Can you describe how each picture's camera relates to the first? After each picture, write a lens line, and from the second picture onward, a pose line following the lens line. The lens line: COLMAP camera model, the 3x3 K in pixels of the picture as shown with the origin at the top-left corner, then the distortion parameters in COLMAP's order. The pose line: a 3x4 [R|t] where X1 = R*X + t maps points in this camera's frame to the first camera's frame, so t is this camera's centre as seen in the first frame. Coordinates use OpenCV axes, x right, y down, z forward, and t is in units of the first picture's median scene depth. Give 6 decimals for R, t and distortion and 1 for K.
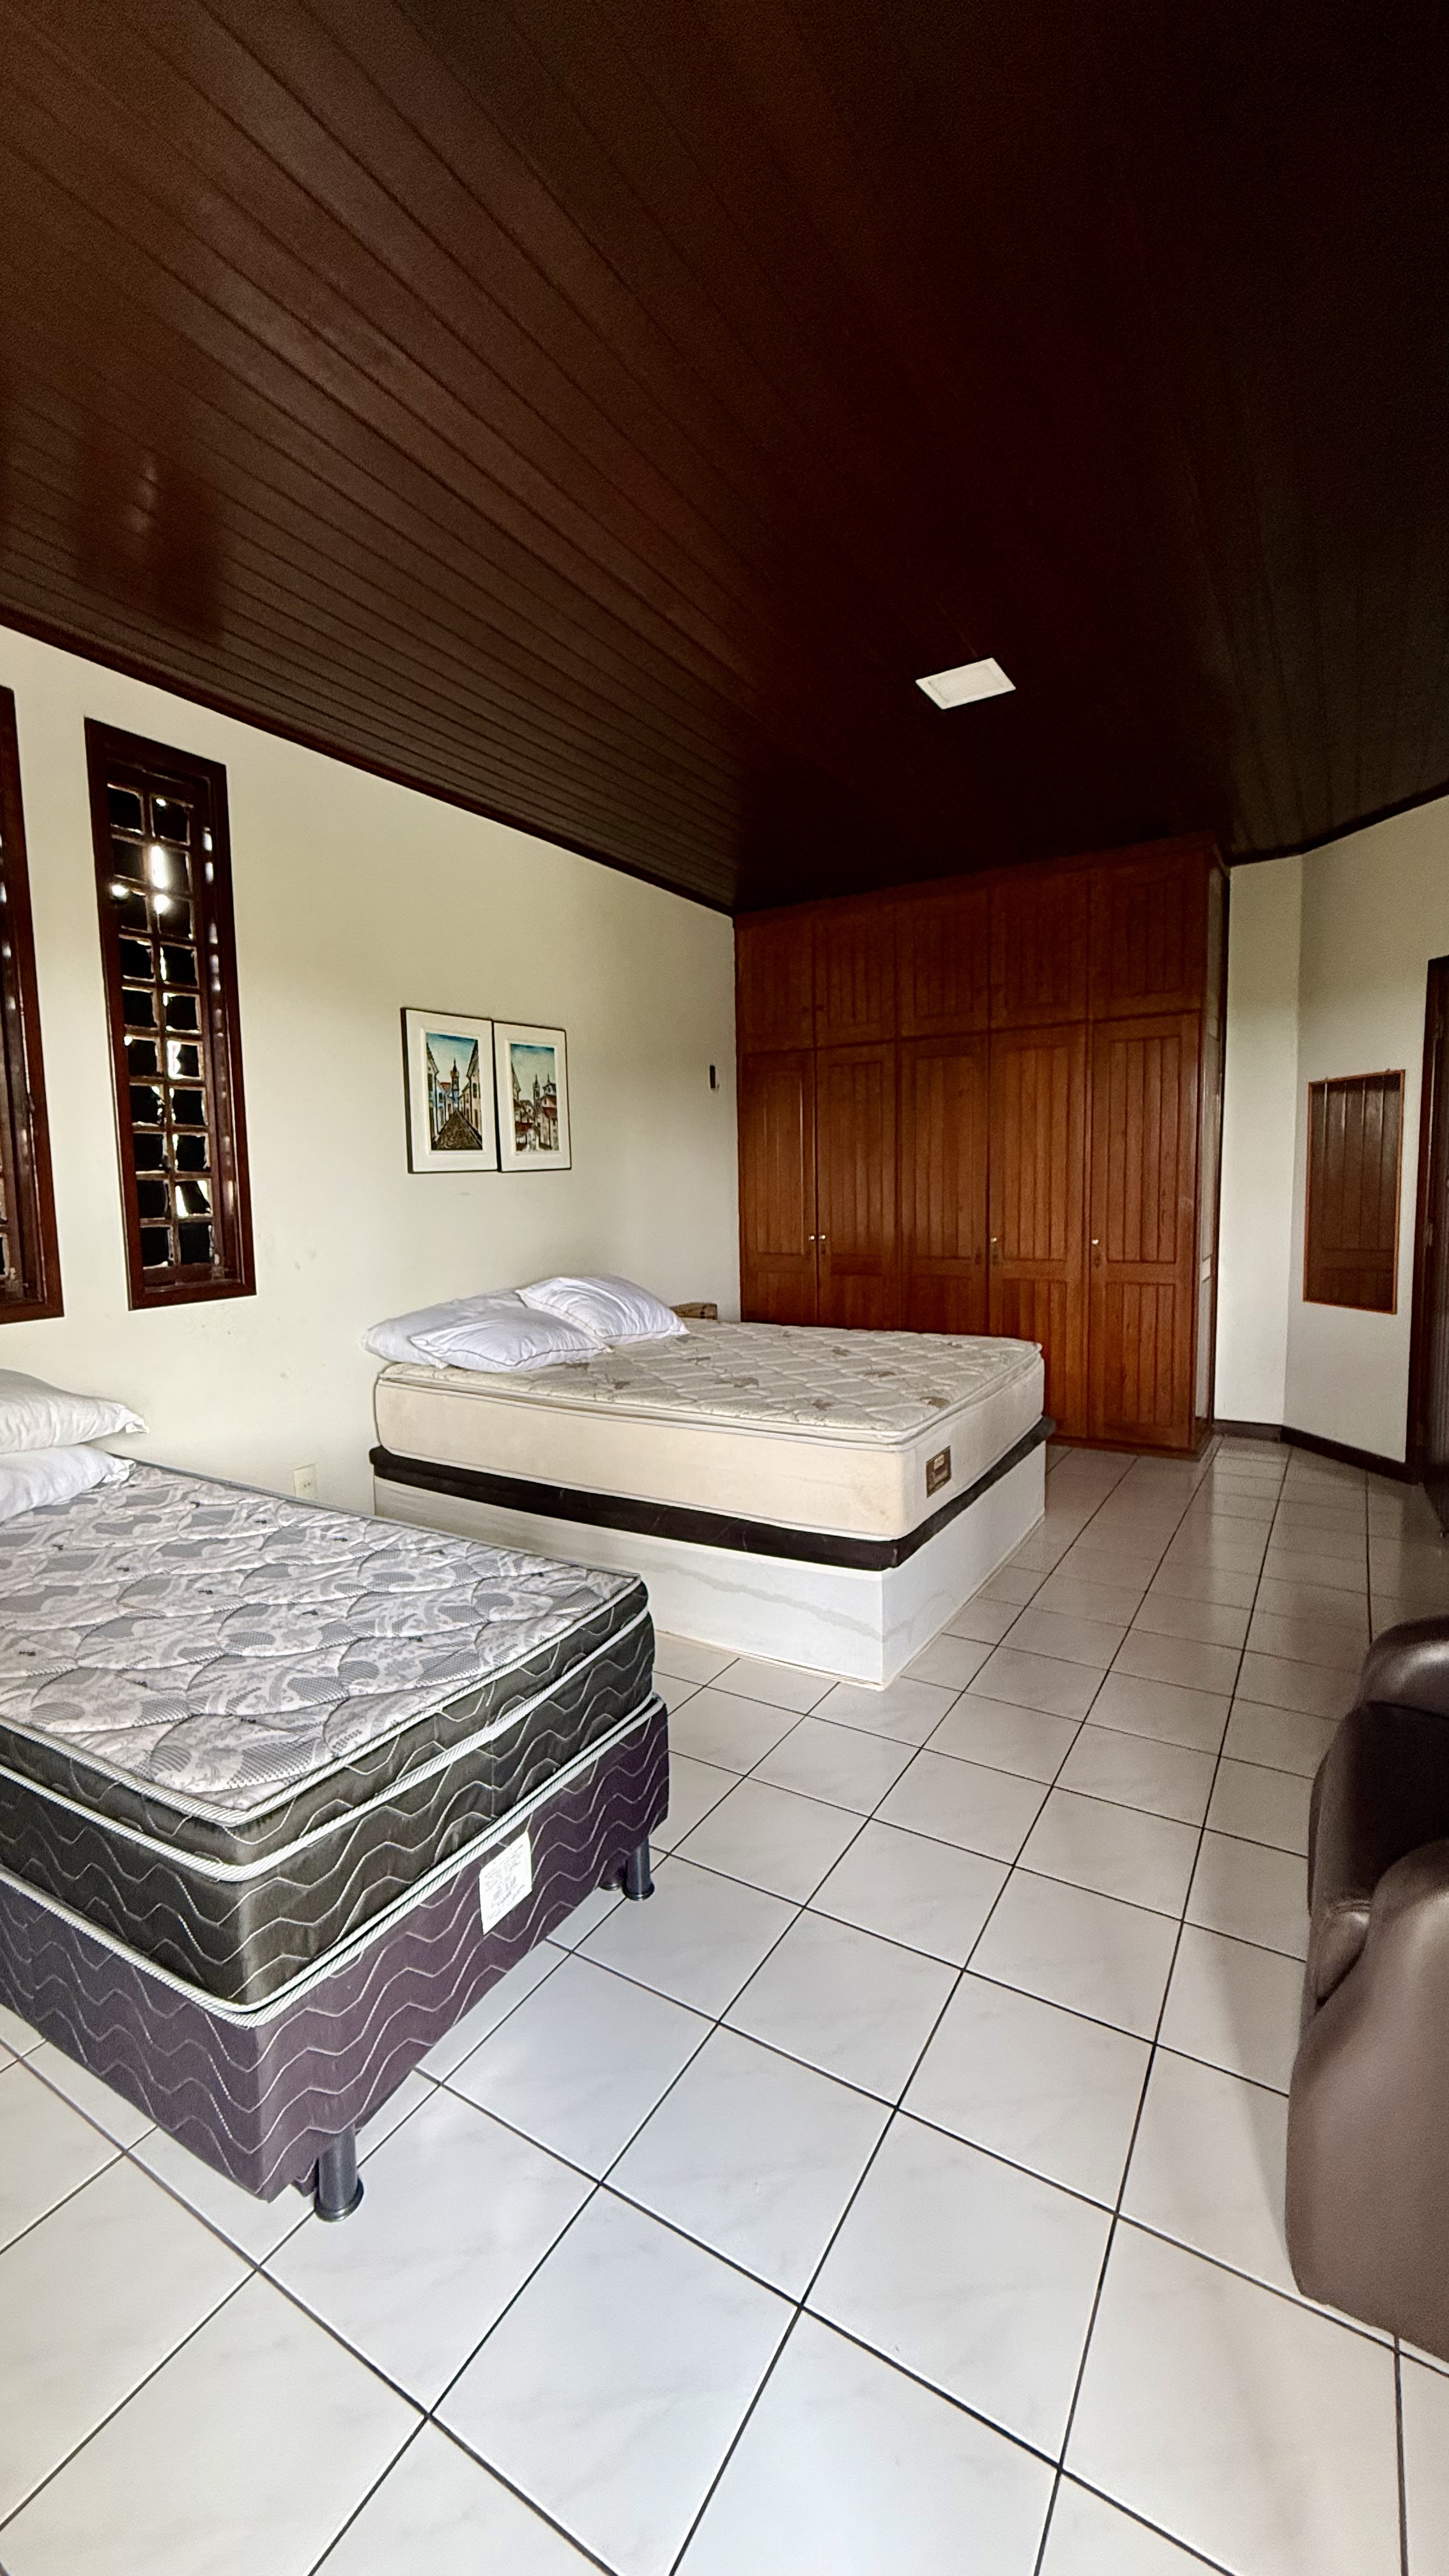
lens RADIAL K [[1017.3, 0, 727.6], [0, 1017.3, 1280.8], [0, 0, 1]] dist [-0.004888, 0.000990]
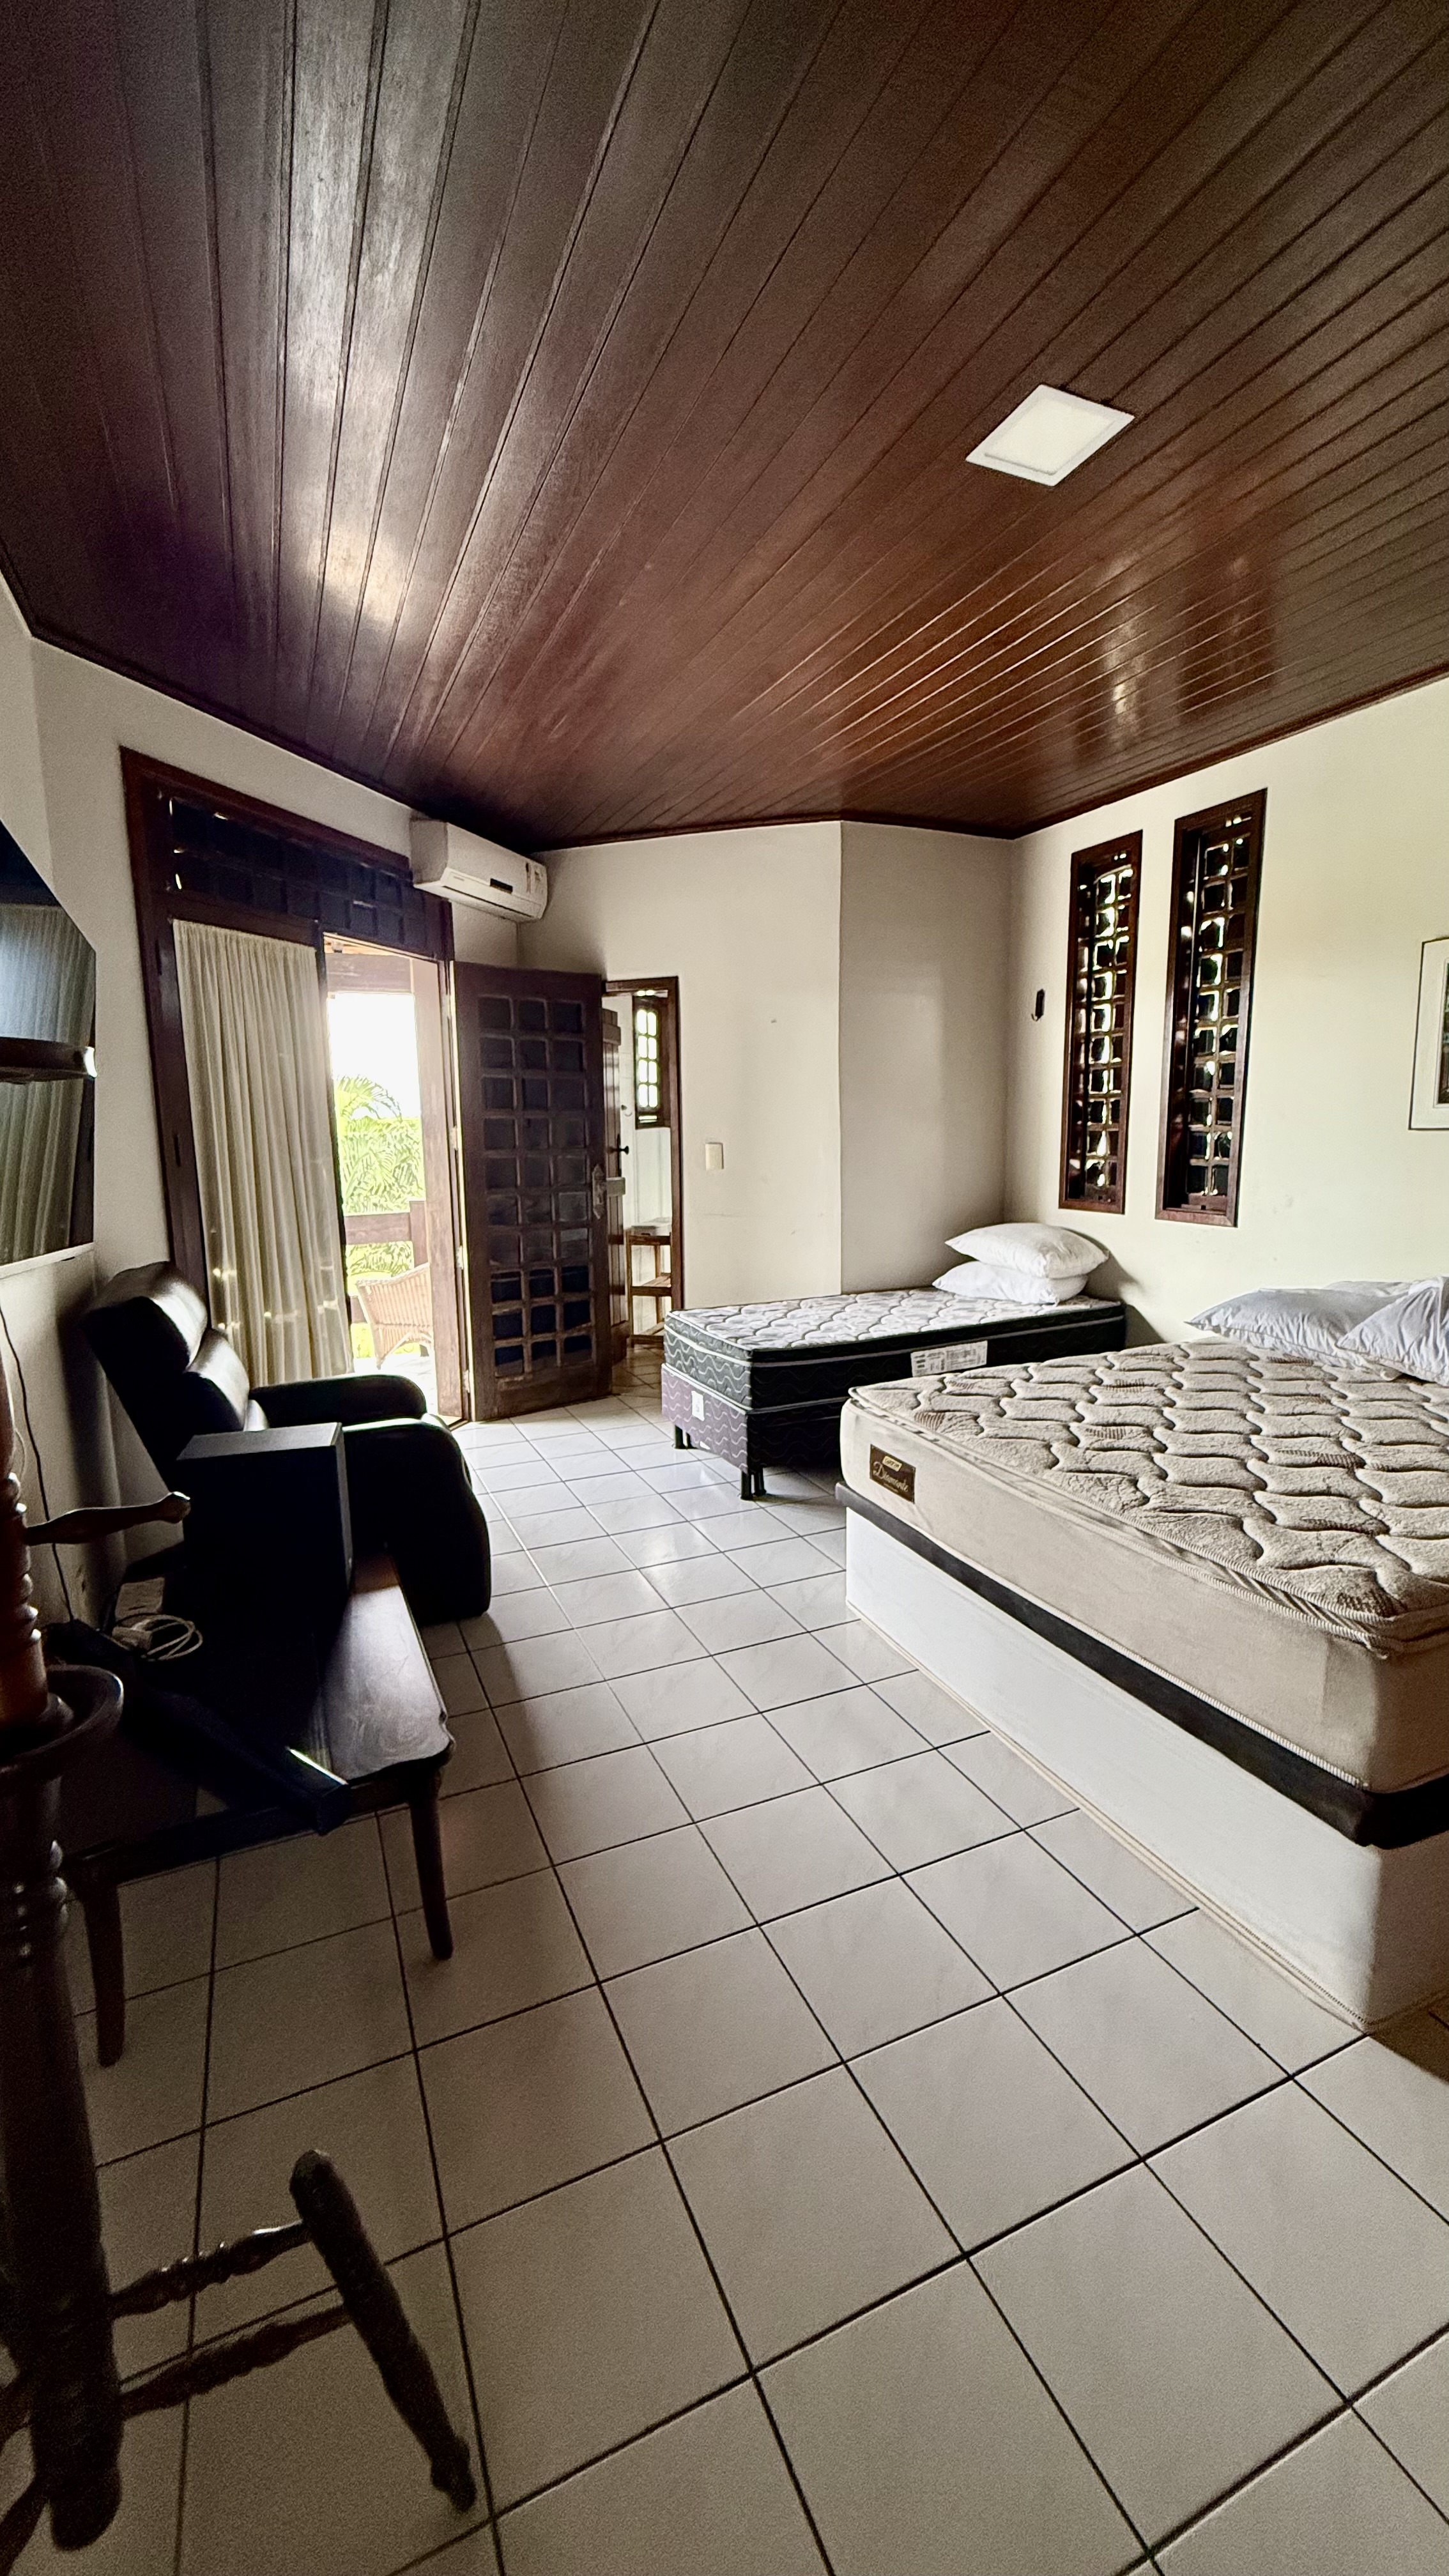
lens RADIAL K [[1017.3, 0, 722.9], [0, 1017.3, 1283.4], [0, 0, 1]] dist [-0.004888, 0.000990]
pose [[-0.577622, 0.154731, -0.801505, 0.943459], [-0.062949, 0.970504, 0.232722, -0.175196], [0.813873, 0.184879, -0.550845, 1.254063]]
